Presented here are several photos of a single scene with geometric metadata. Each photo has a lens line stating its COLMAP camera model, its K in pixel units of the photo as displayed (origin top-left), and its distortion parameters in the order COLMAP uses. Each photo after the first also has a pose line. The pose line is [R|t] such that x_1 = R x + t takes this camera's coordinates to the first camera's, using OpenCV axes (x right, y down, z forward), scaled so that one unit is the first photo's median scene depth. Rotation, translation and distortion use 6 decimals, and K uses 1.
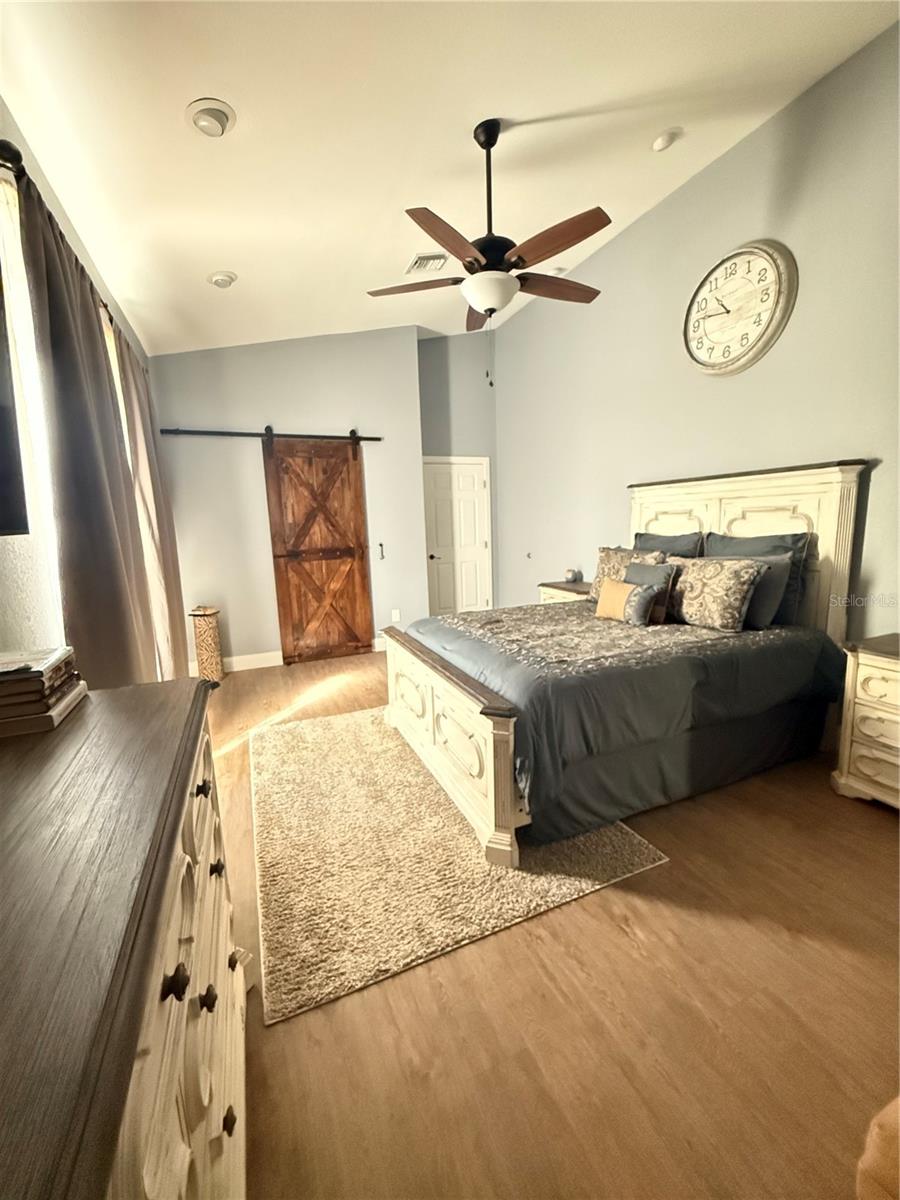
lens RADIAL K [[480.0, 0, 453.7], [0, 480.0, 600.2], [0, 0, 1]] dist [-0.002758, -0.000497]
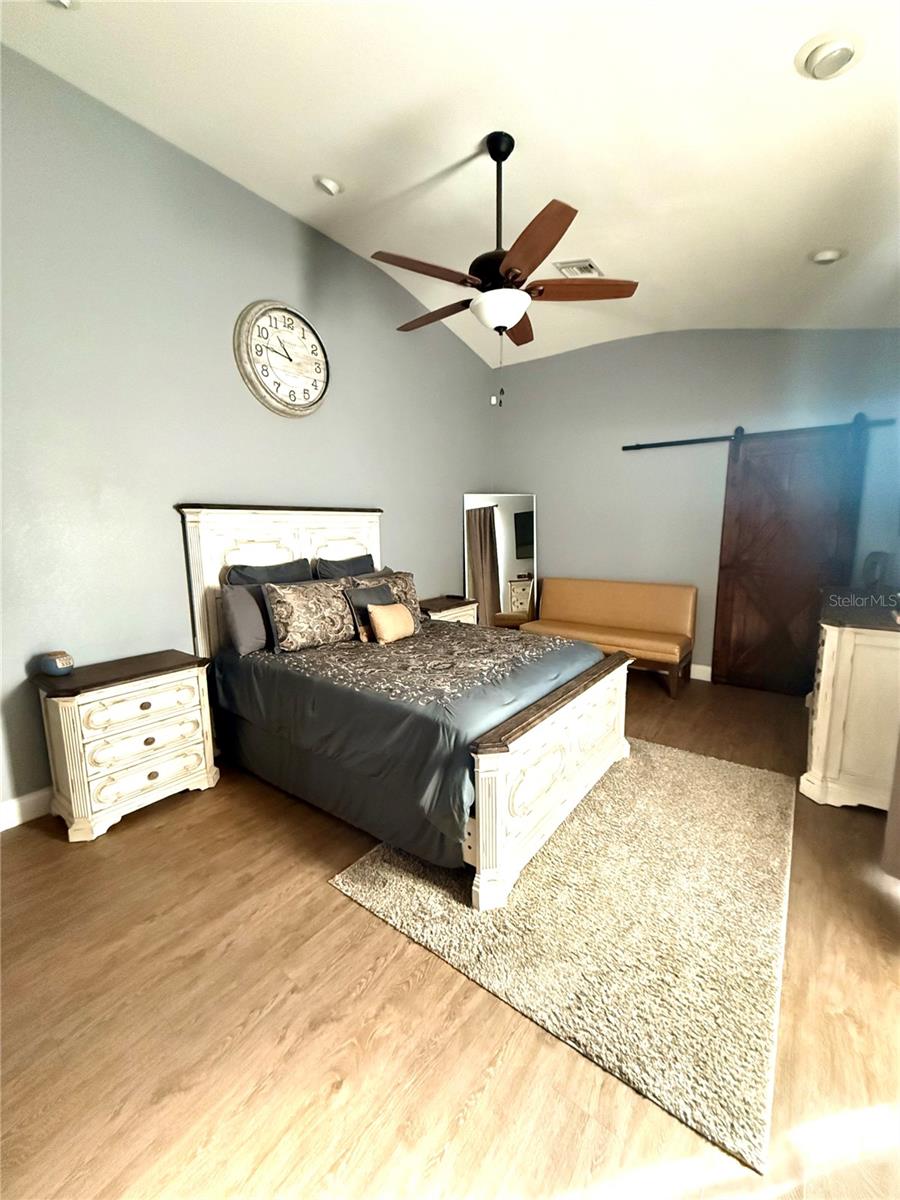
lens RADIAL K [[480.0, 0, 454.6], [0, 480.0, 598.9], [0, 0, 1]] dist [-0.002758, -0.000497]
pose [[-0.496009, -0.088954, 0.863749, -0.606068], [0.171073, 0.965231, 0.197644, -0.226379], [-0.851298, 0.245797, -0.463546, 1.320595]]
